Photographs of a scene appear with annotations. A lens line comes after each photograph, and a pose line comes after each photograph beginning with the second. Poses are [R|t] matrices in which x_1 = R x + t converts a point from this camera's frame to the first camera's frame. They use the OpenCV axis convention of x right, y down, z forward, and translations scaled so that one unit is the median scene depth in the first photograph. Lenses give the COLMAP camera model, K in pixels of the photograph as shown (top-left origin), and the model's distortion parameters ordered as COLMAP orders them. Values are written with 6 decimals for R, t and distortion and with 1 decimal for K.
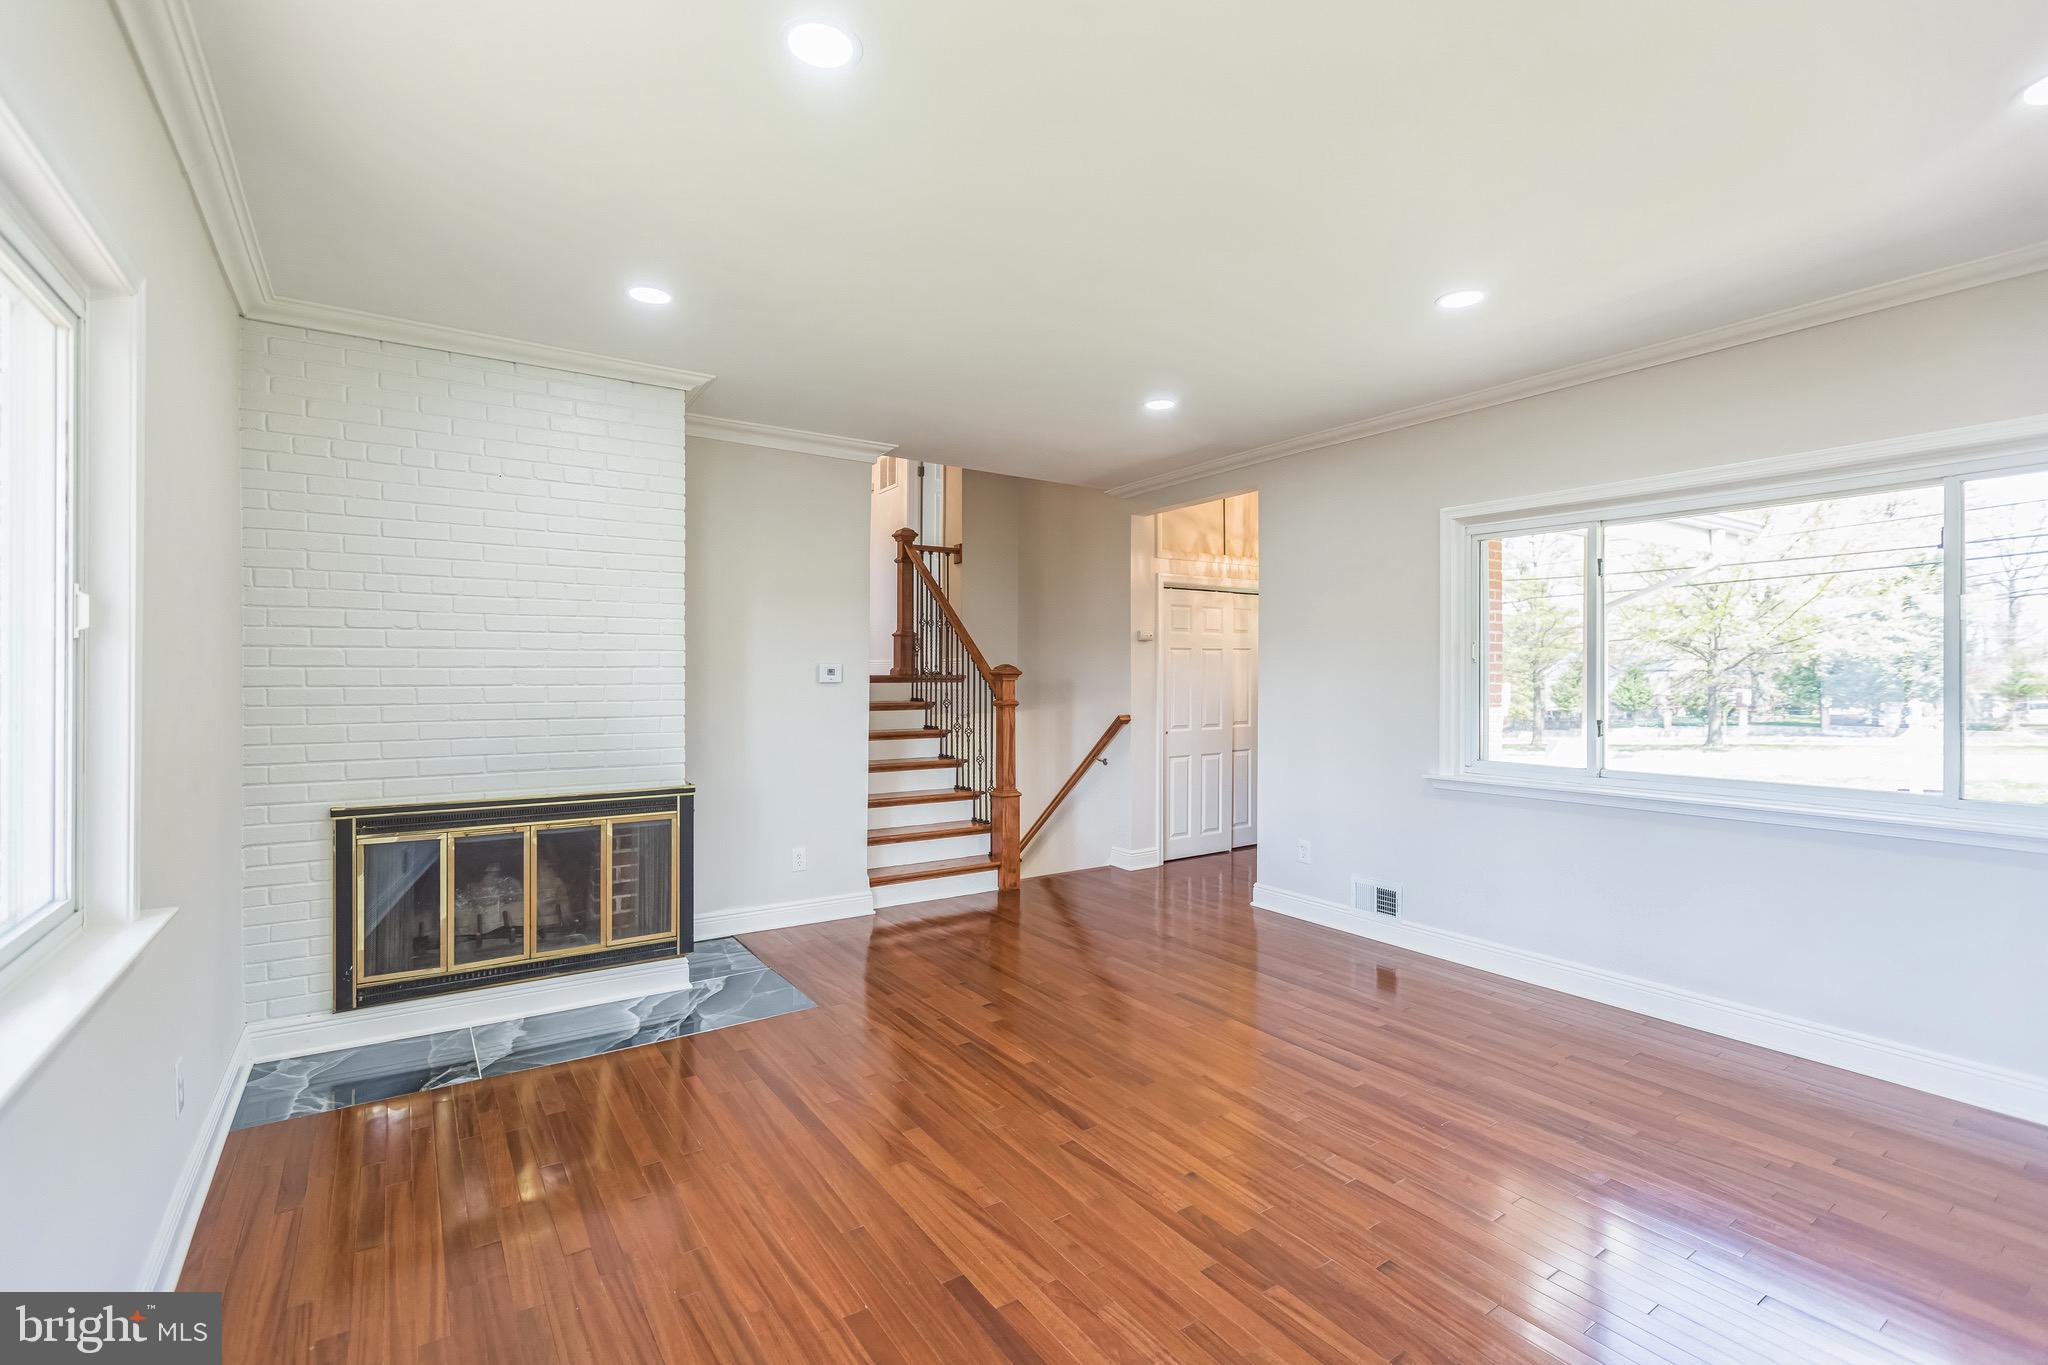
lens RADIAL K [[903.6, 0, 1024.0], [0, 903.6, 682.5], [0, 0, 1]] dist [0.002286, 0.000132]
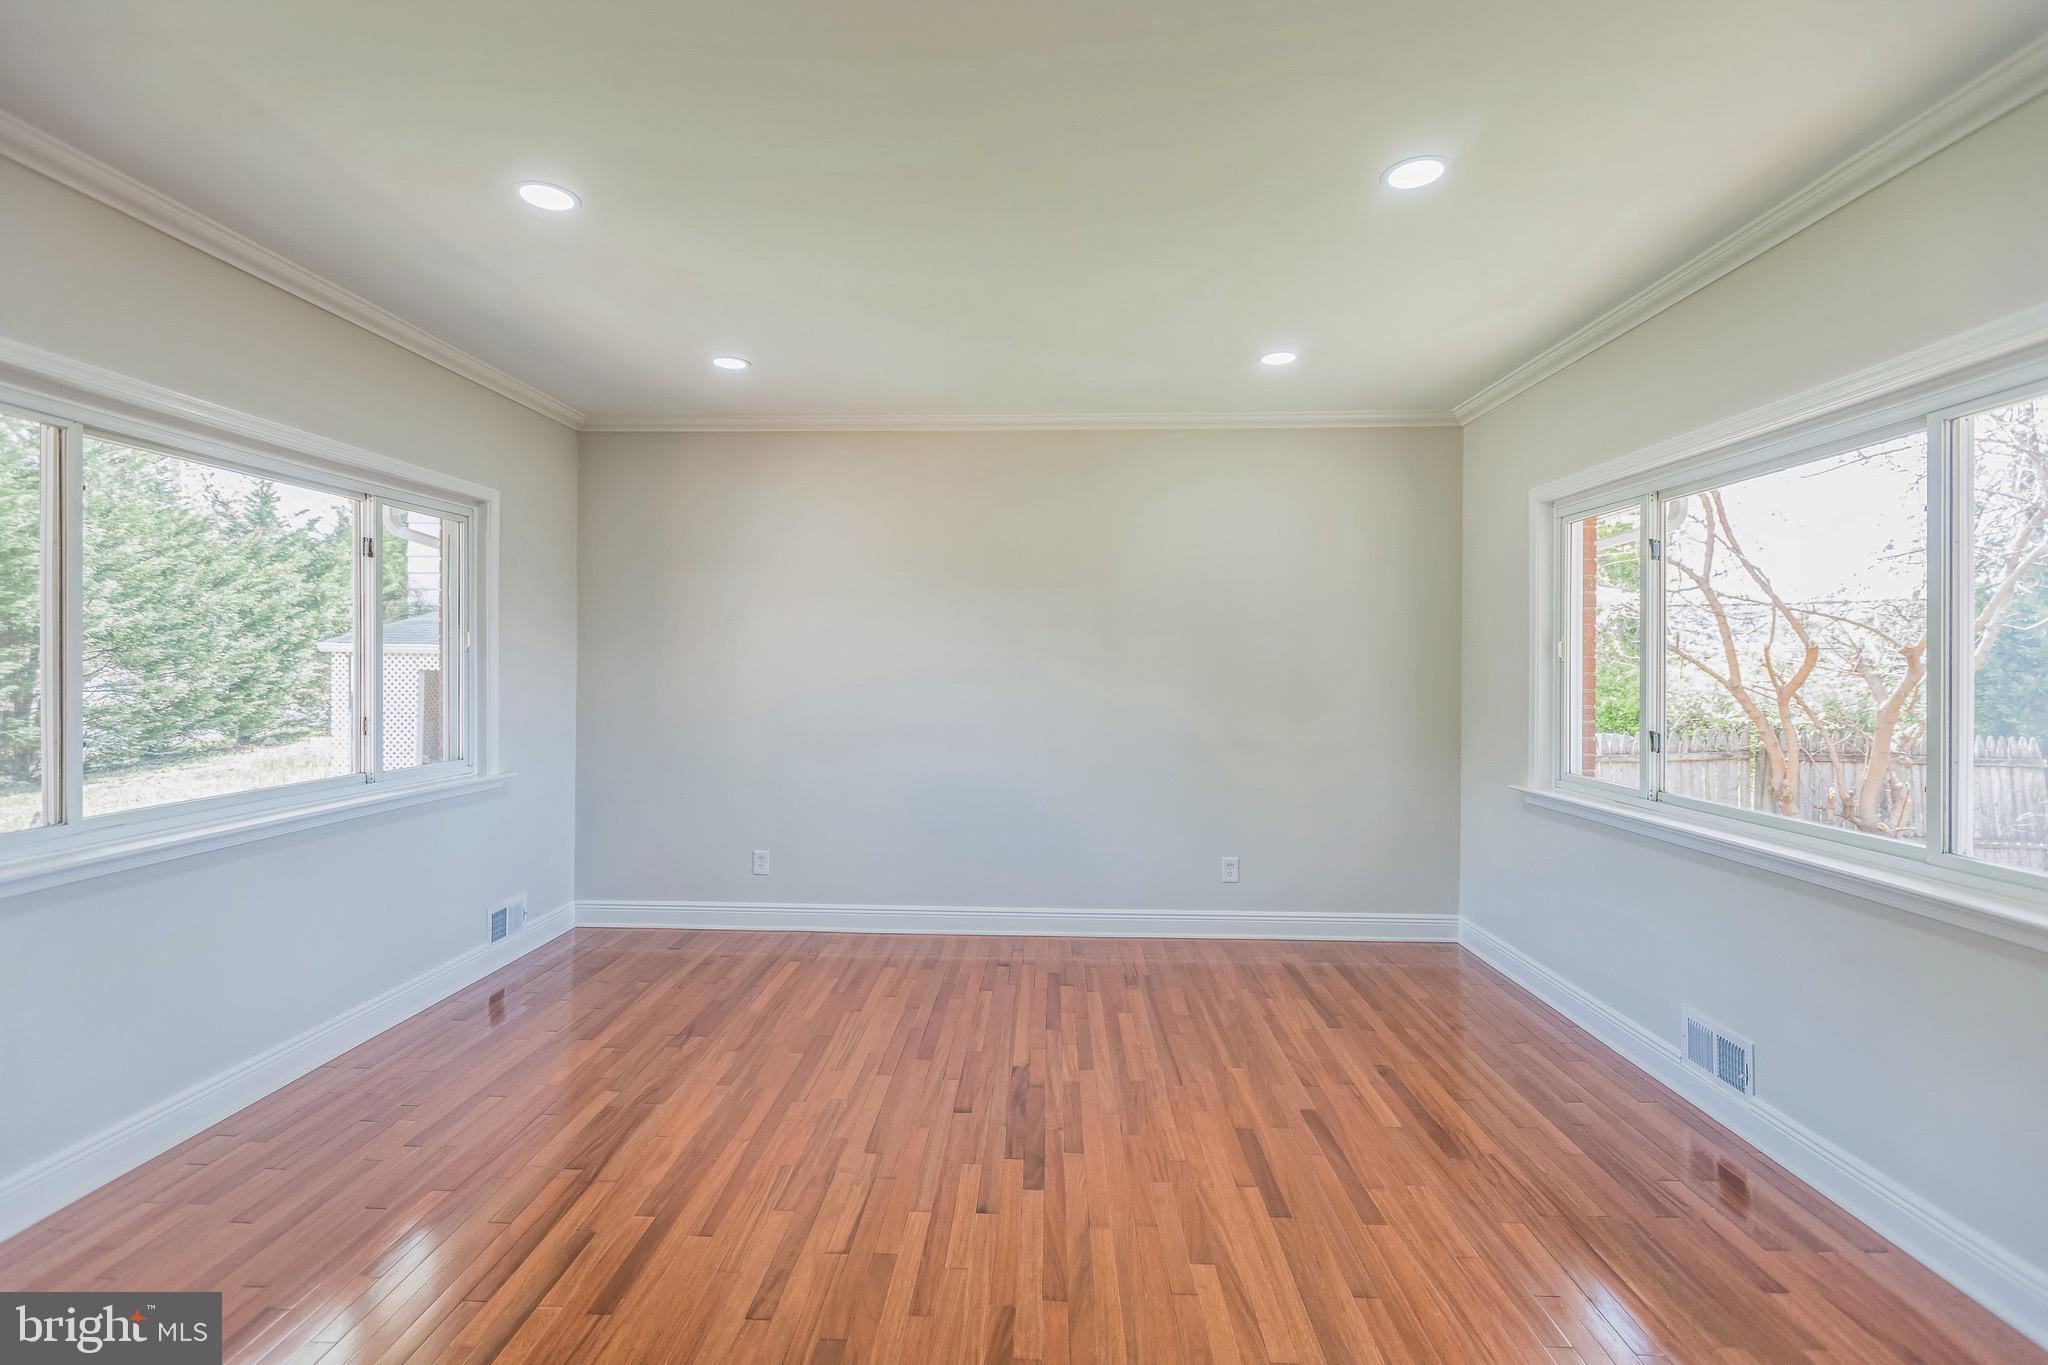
lens RADIAL K [[942.5, 0, 1027.6], [0, 942.5, 663.0], [0, 0, 1]] dist [0.000393, -0.000052]
pose [[-0.811220, -0.007789, 0.584690, -0.285637], [-0.002876, 0.999952, 0.009331, -0.018167], [-0.584734, 0.005888, -0.811203, 1.212446]]
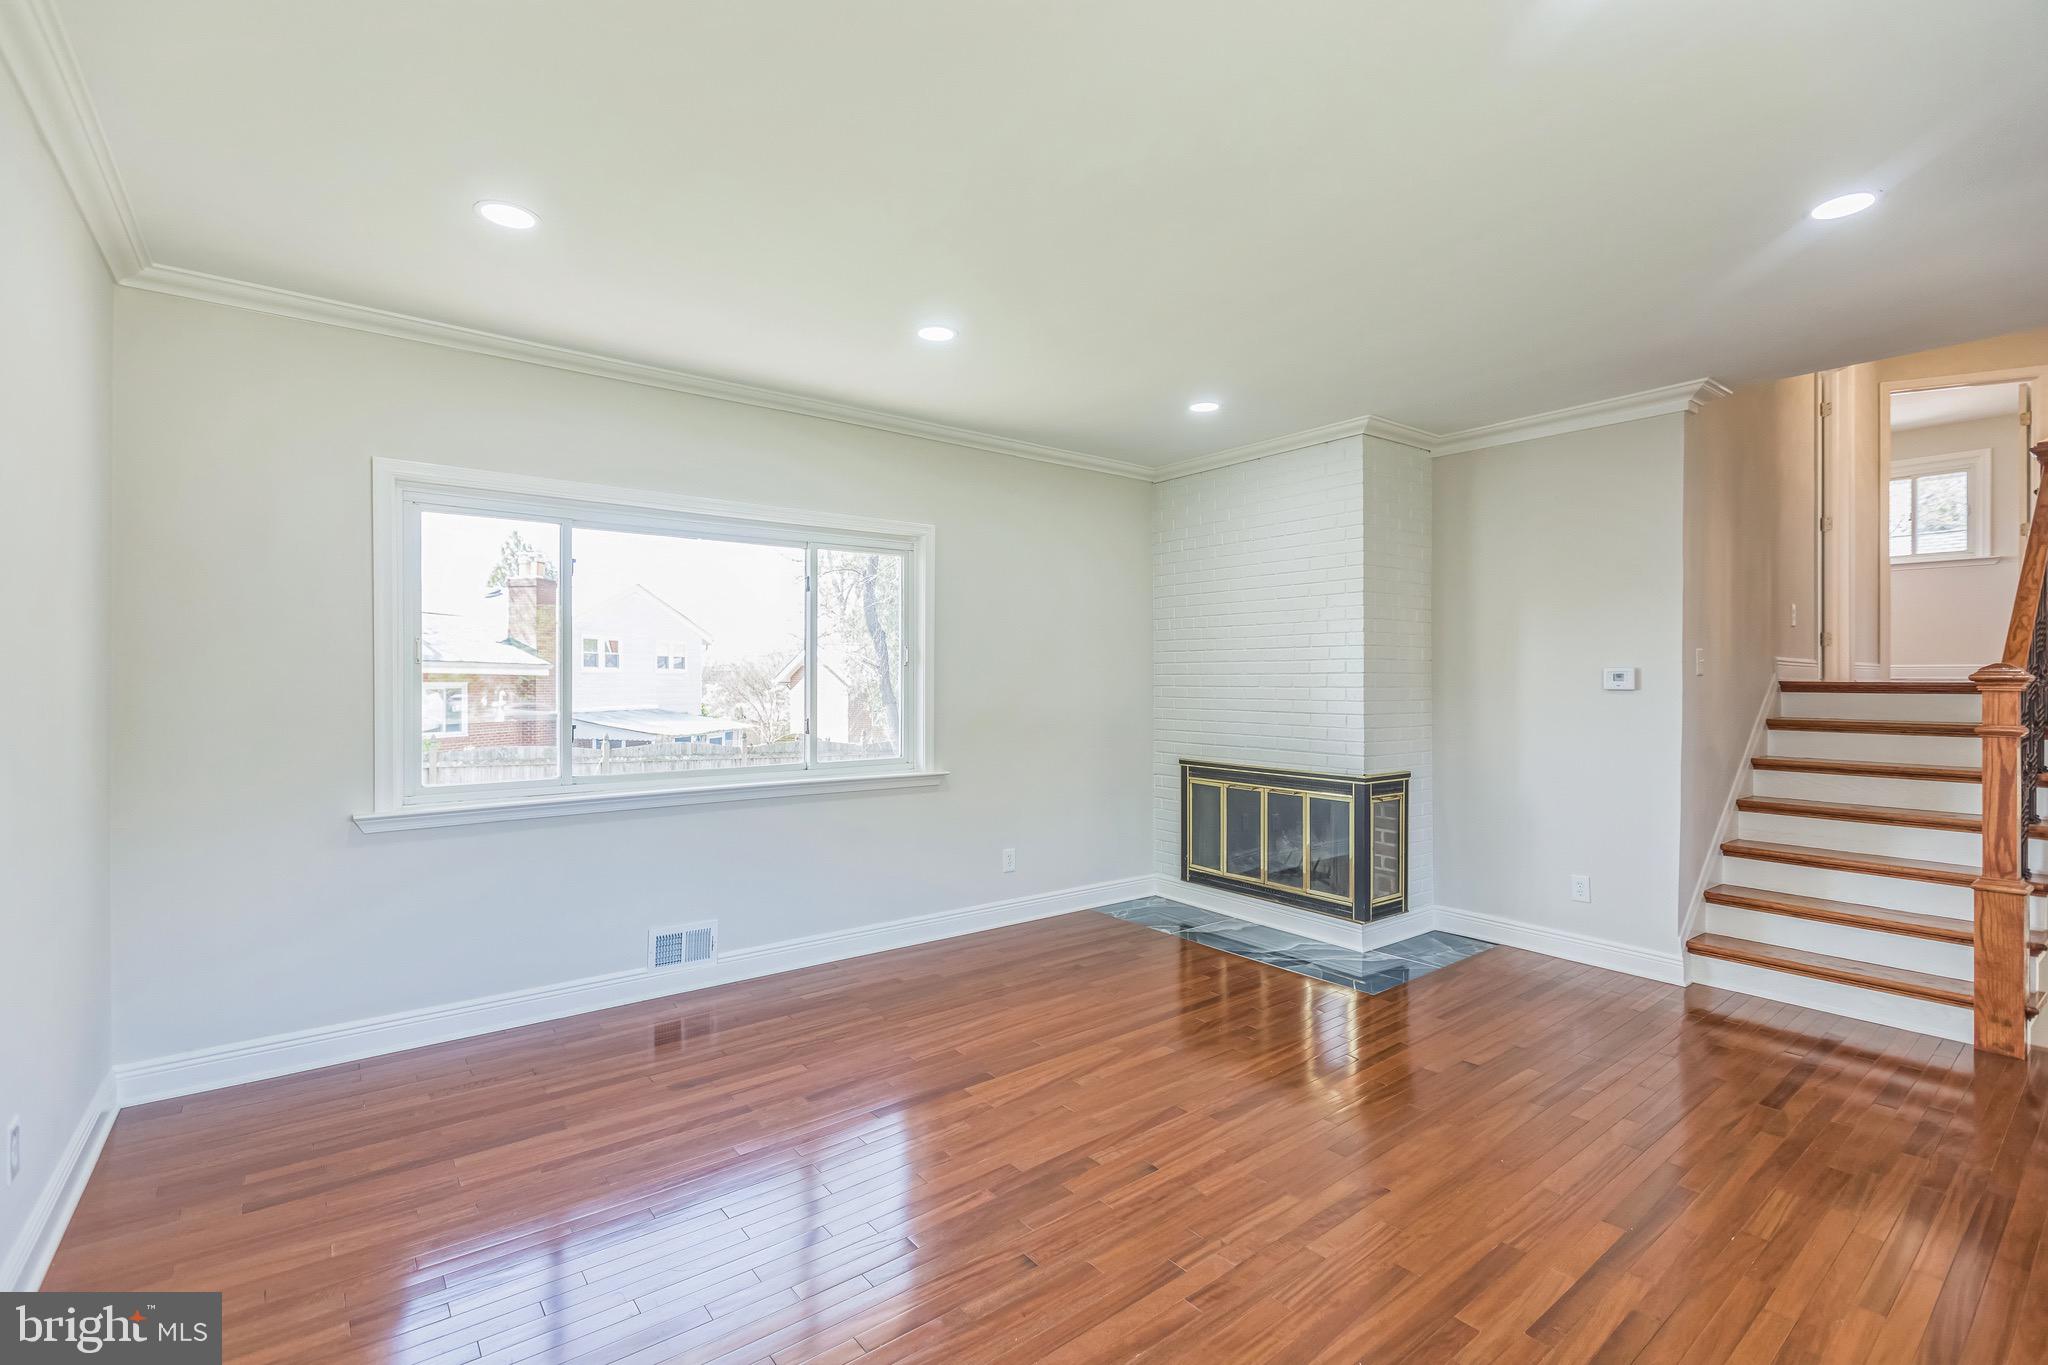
lens RADIAL K [[903.6, 0, 1024.0], [0, 903.6, 682.5], [0, 0, 1]] dist [0.002286, 0.000132]
pose [[0.077143, 0.003087, -0.997015, 0.823293], [-0.011771, 0.999928, 0.002185, -0.002333], [0.996951, 0.011568, 0.077174, 0.532345]]
